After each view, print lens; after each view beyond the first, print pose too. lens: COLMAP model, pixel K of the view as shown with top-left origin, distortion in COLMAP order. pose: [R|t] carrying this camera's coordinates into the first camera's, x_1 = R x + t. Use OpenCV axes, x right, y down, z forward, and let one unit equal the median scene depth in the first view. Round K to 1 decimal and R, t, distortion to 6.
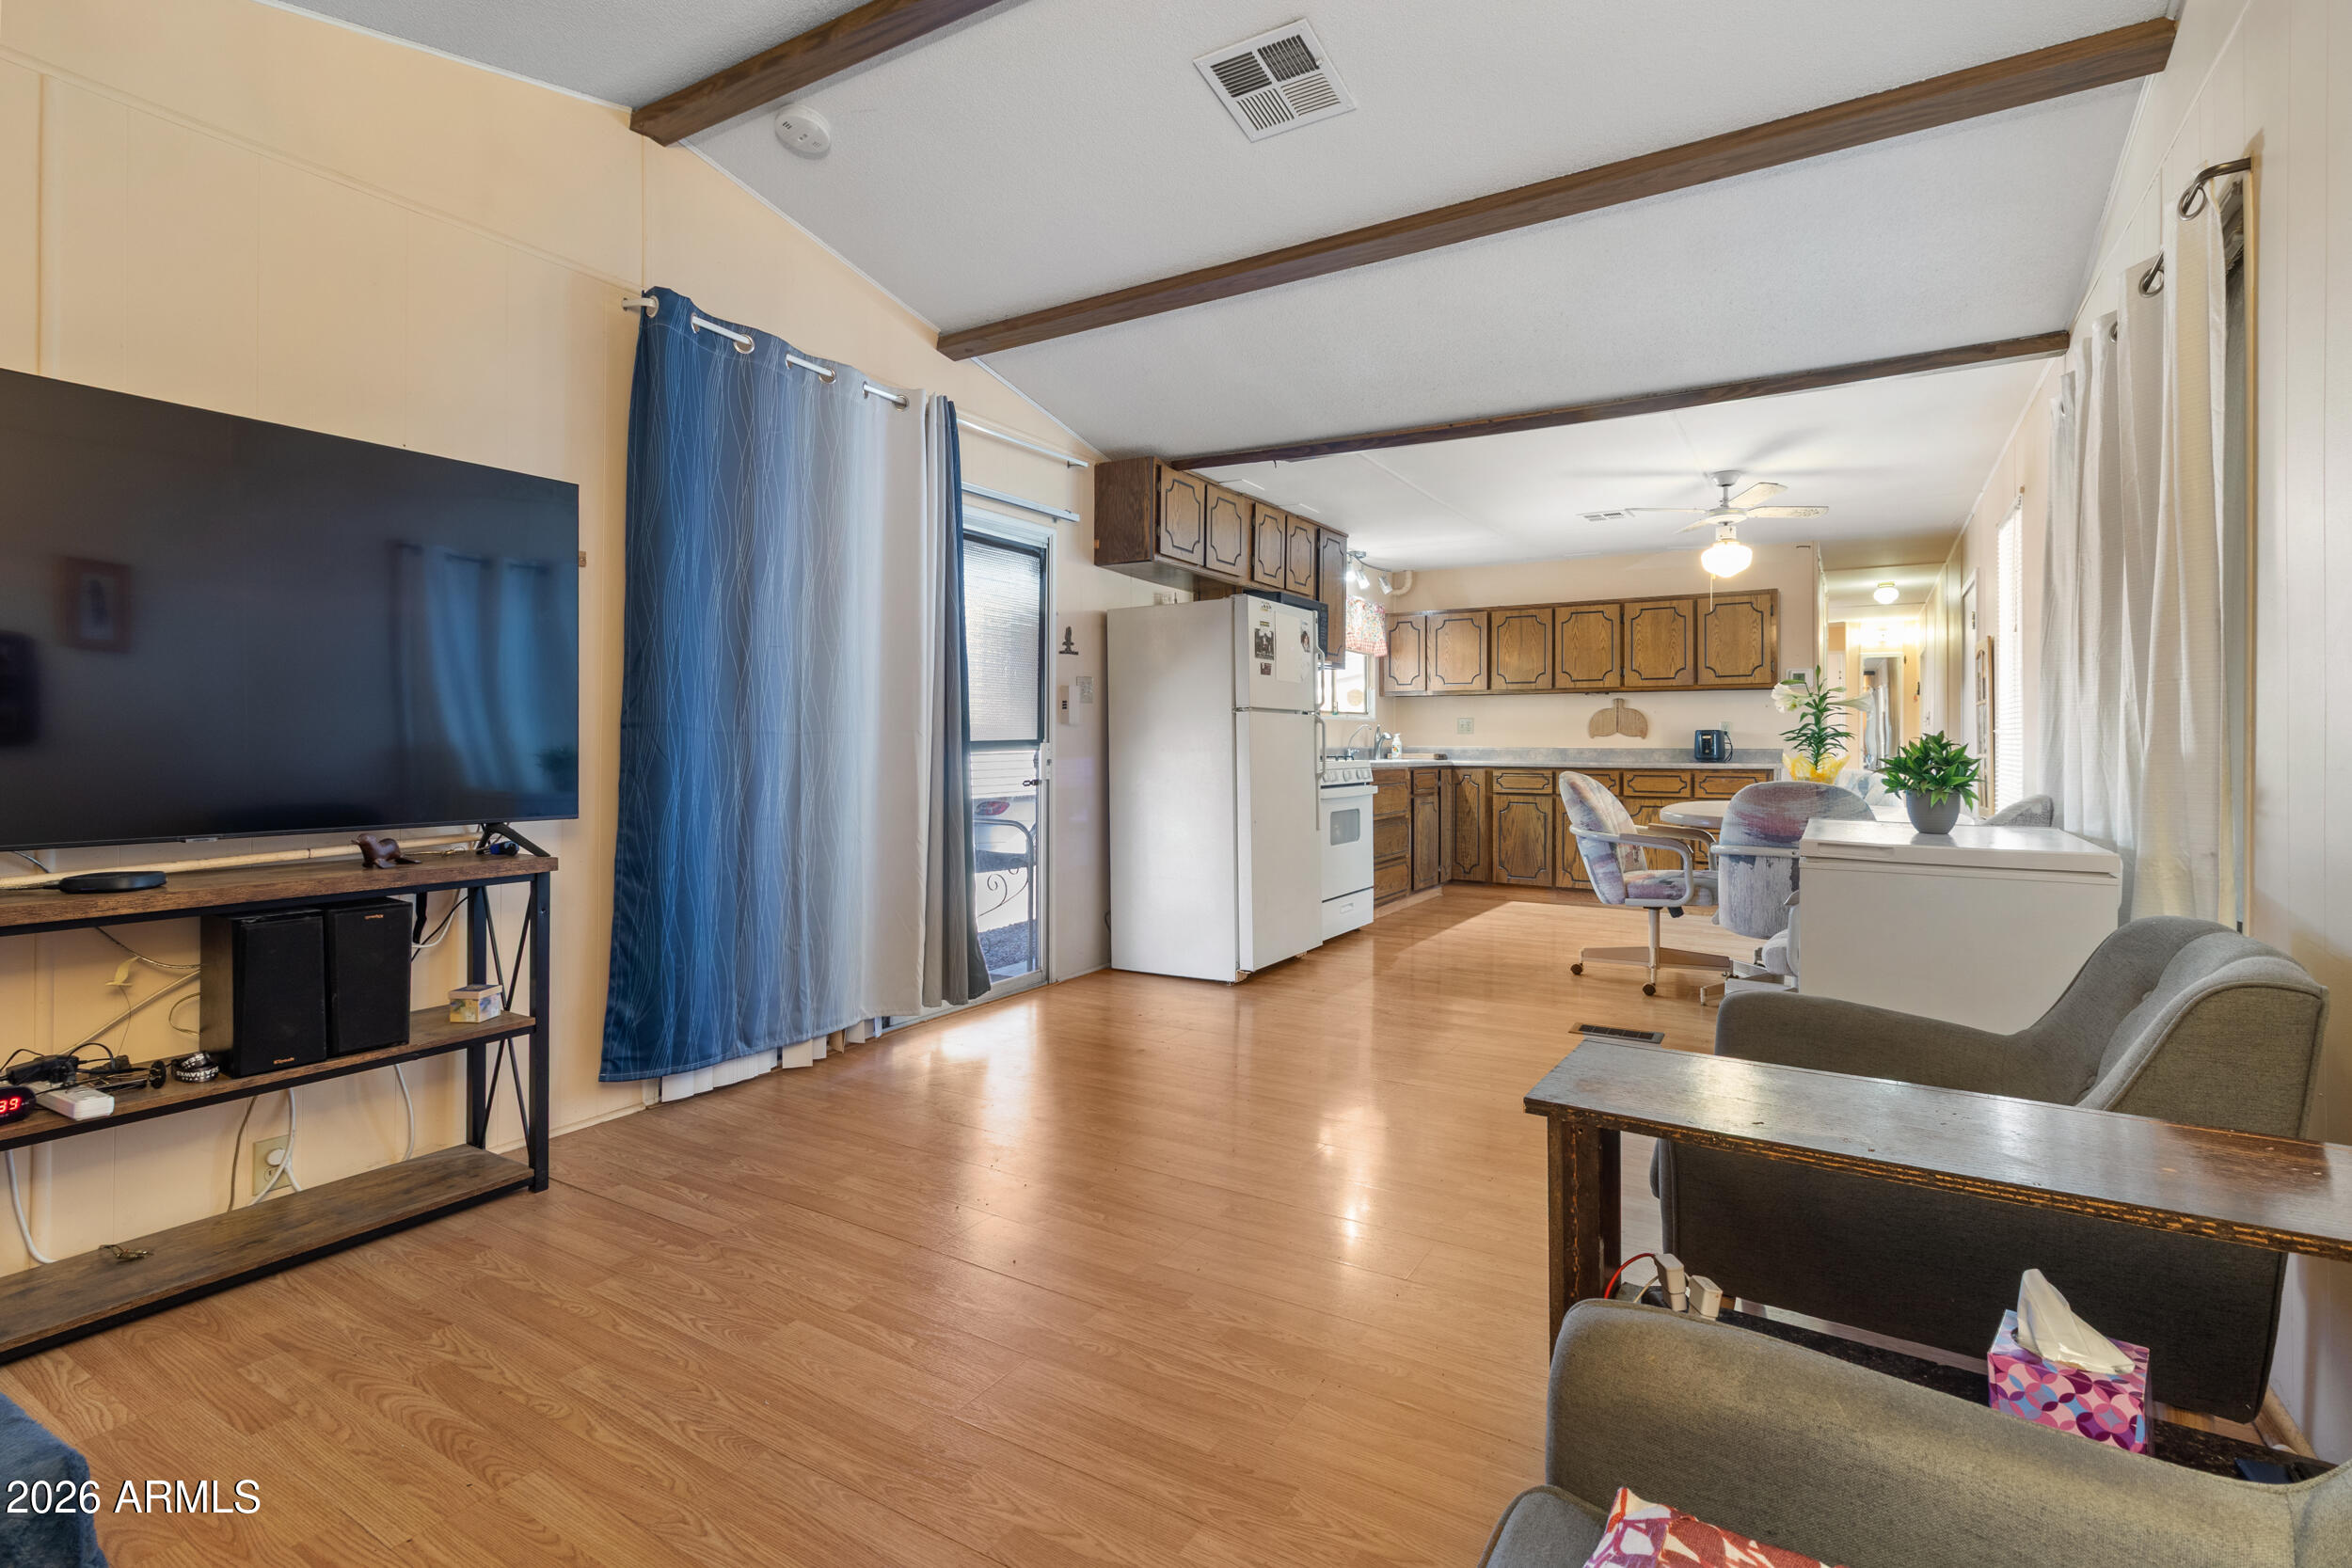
lens RADIAL K [[1106.0, 0, 1191.1], [0, 1106.0, 733.2], [0, 0, 1]] dist [0.001586, 0.000125]
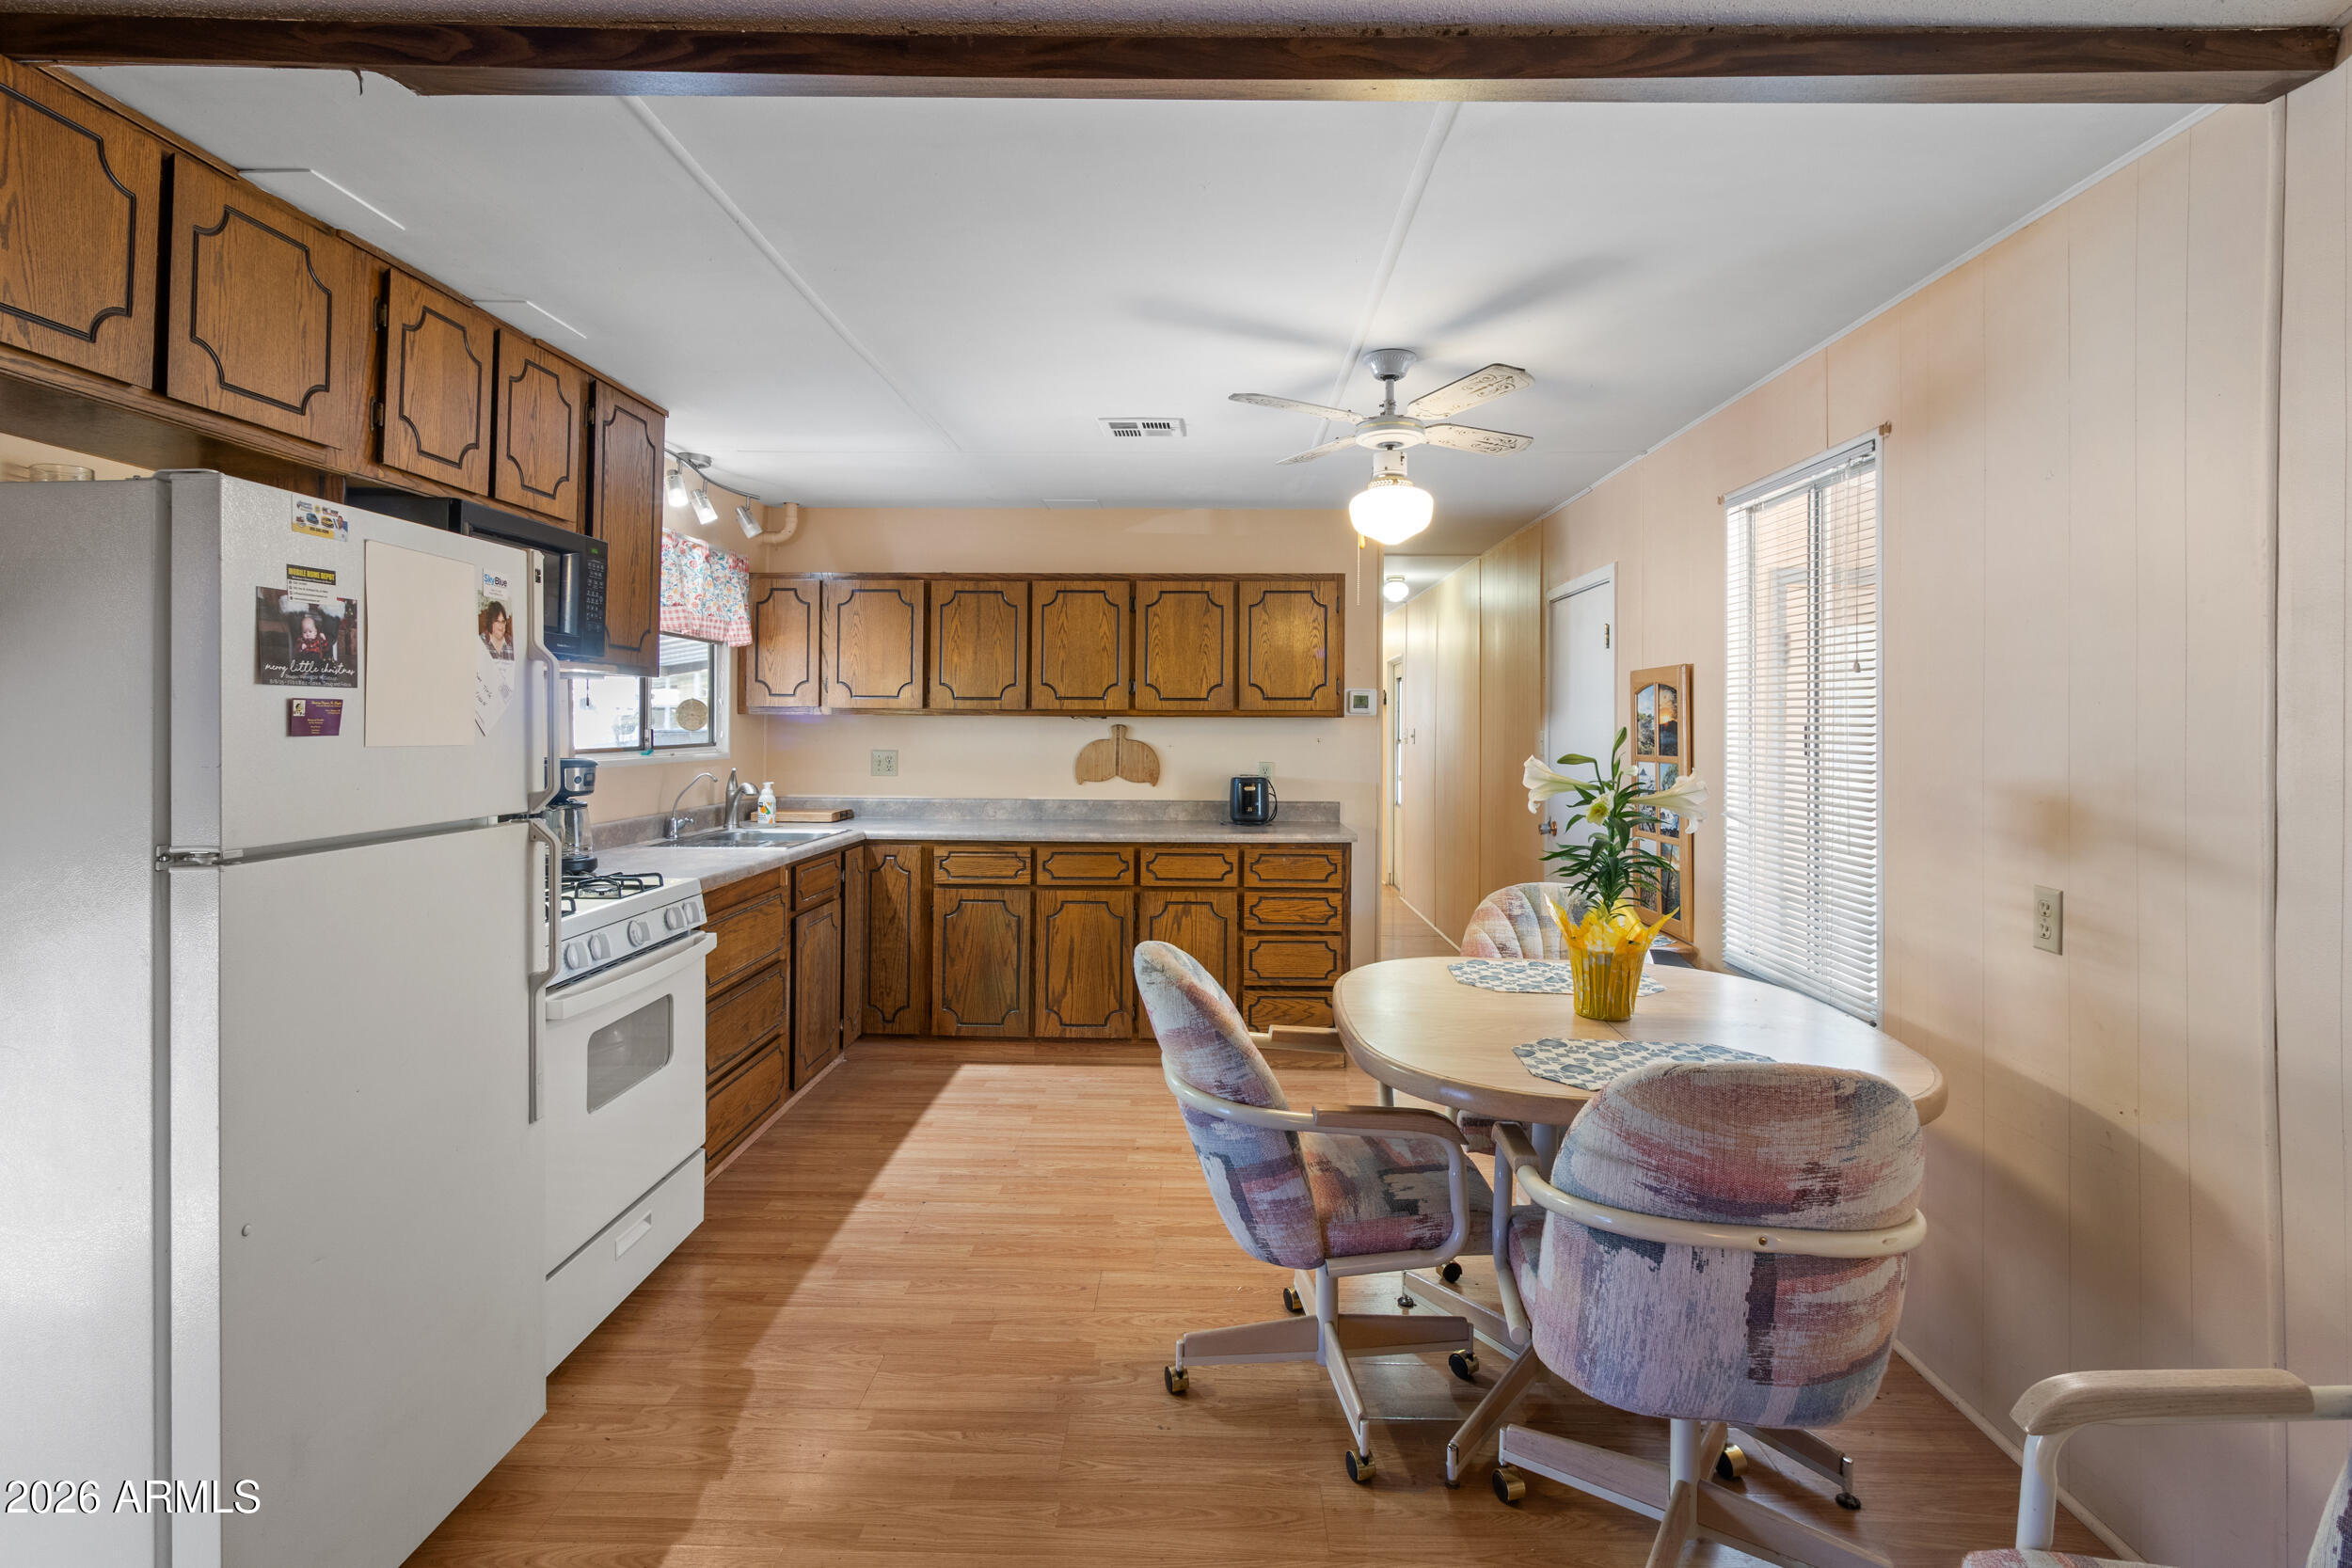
lens RADIAL K [[1169.2, 0, 1185.7], [0, 1169.2, 707.5], [0, 0, 1]] dist [-0.001888, -0.002295]
pose [[0.869265, 0.009559, 0.494254, 0.080162], [-0.009211, 0.999953, -0.003139, -0.041669], [-0.494261, -0.001824, 0.869312, 0.393022]]
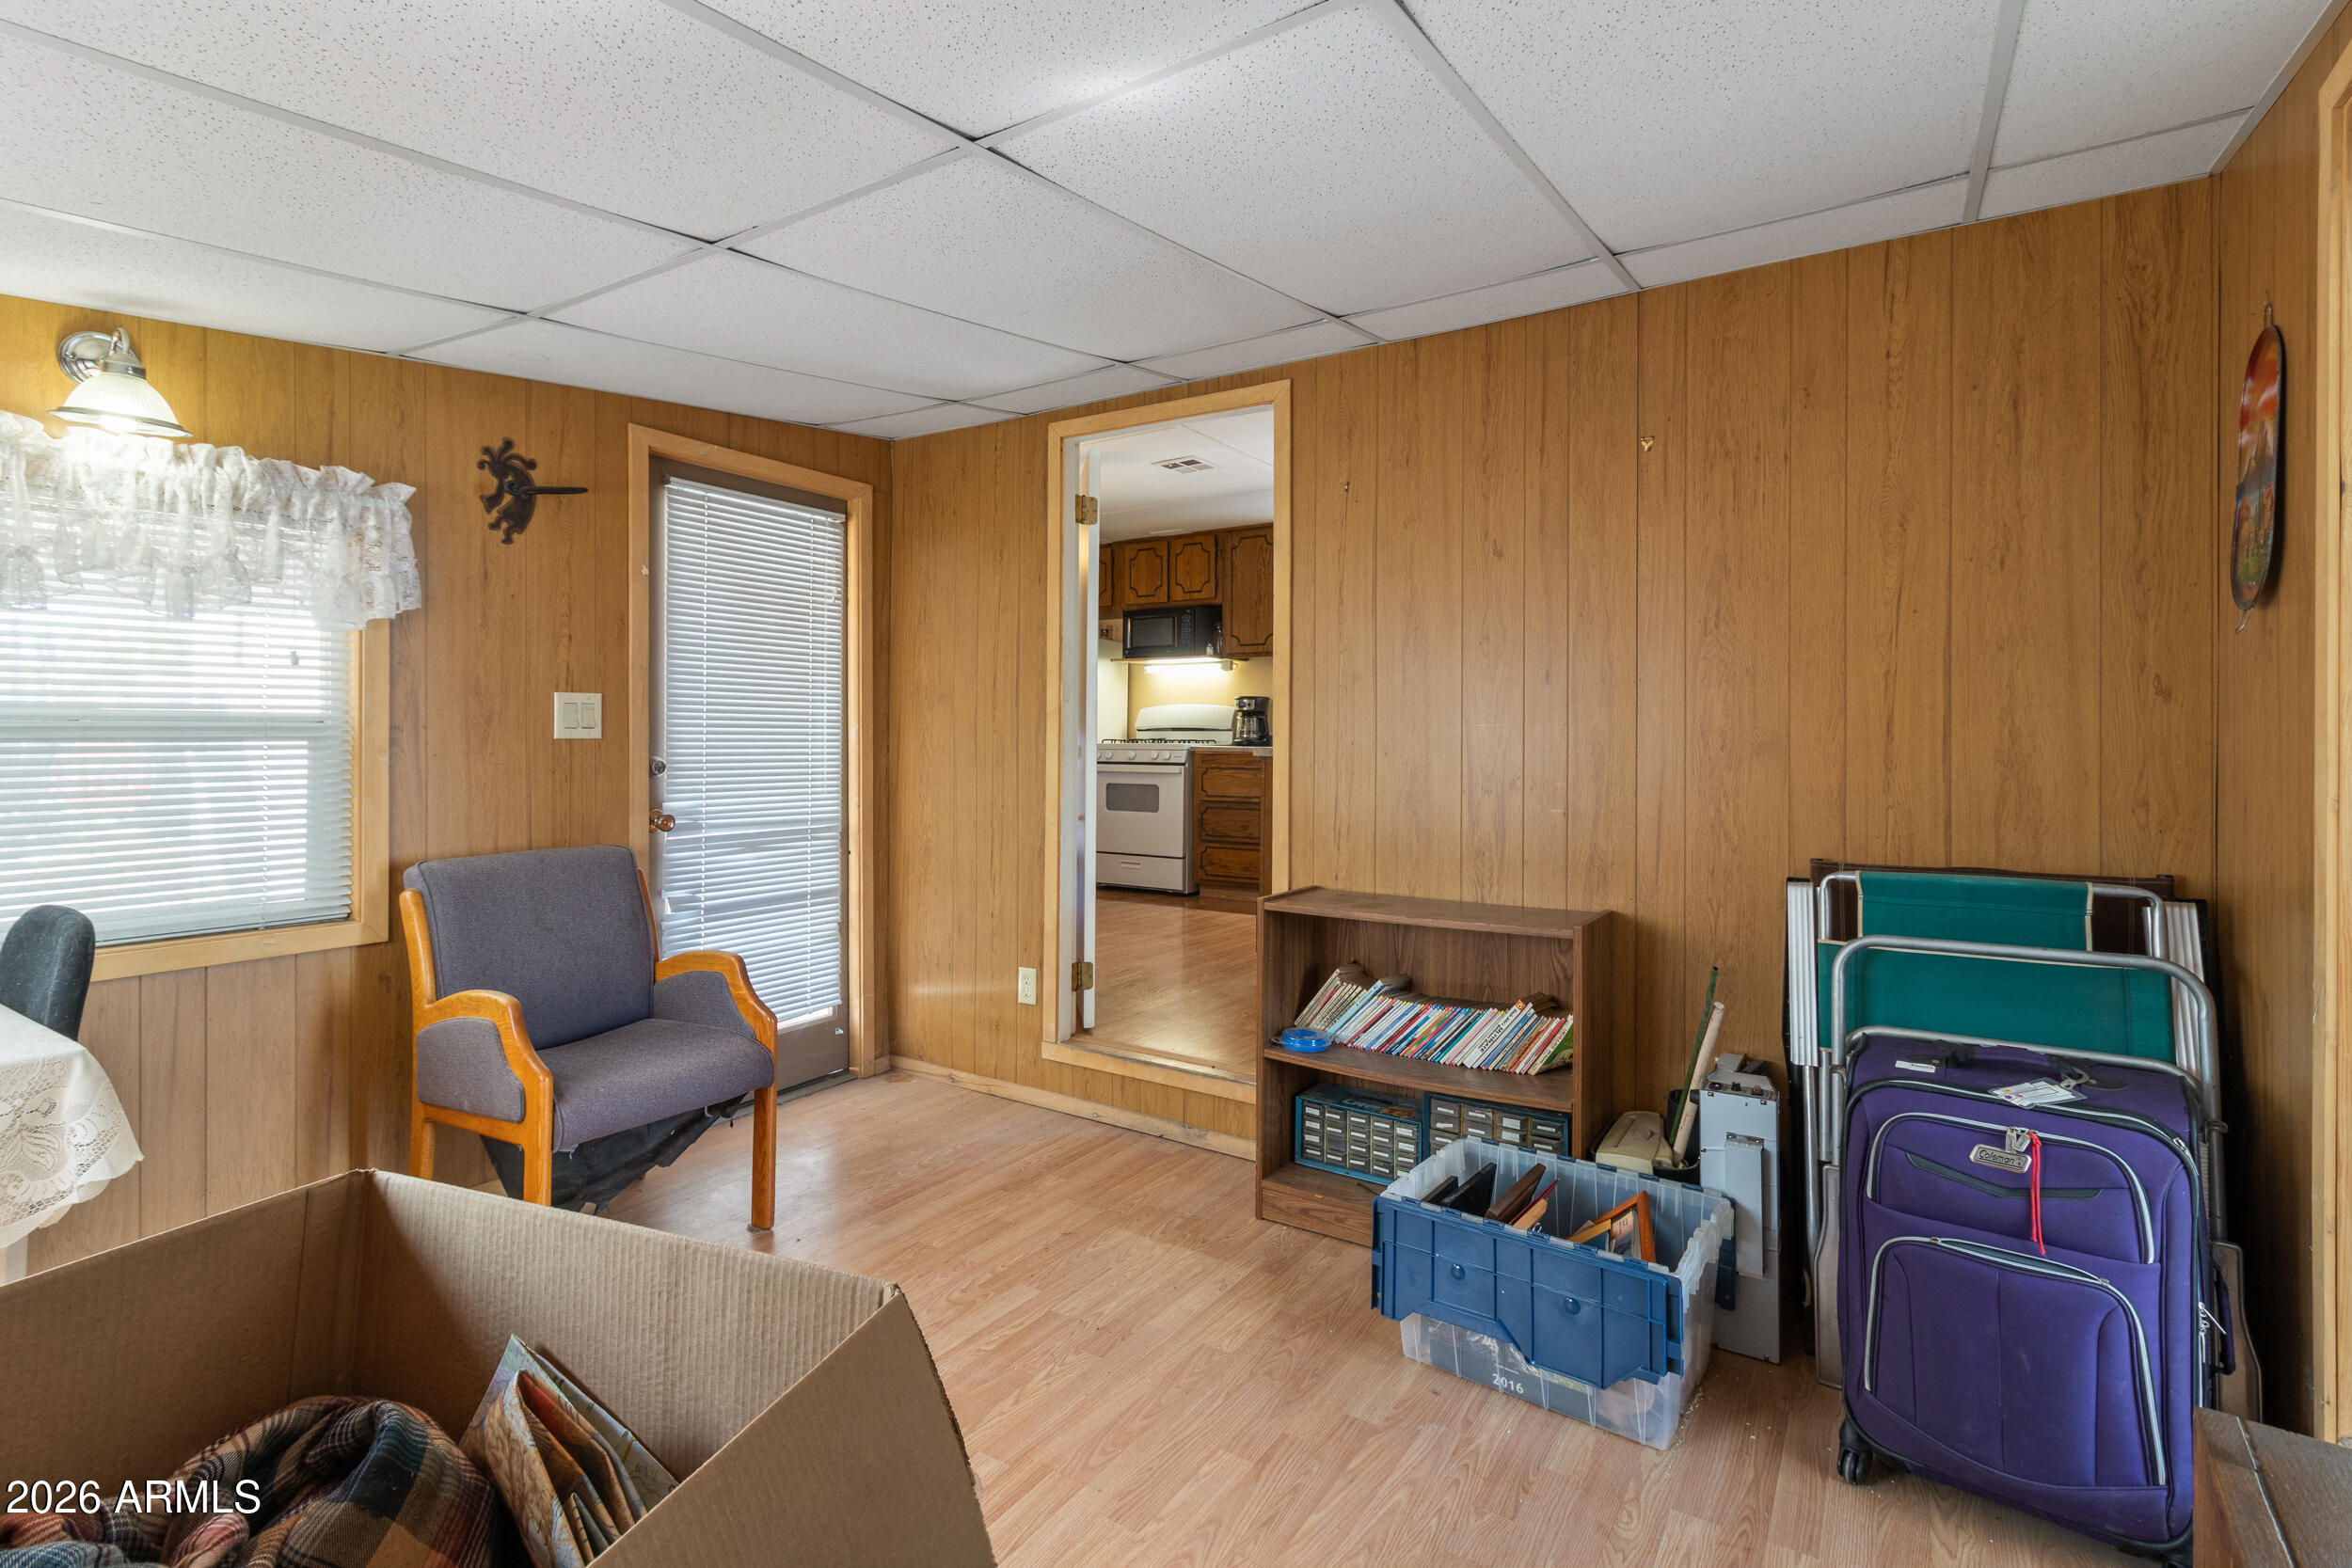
lens RADIAL K [[1094.0, 0, 1187.4], [0, 1094.0, 744.4], [0, 0, 1]] dist [0.004407, 0.000563]
pose [[-0.045505, 0.006097, -0.998946, 1.068744], [0.006109, 0.999964, 0.005825, 0.015807], [0.998945, -0.005838, -0.045540, 0.897213]]
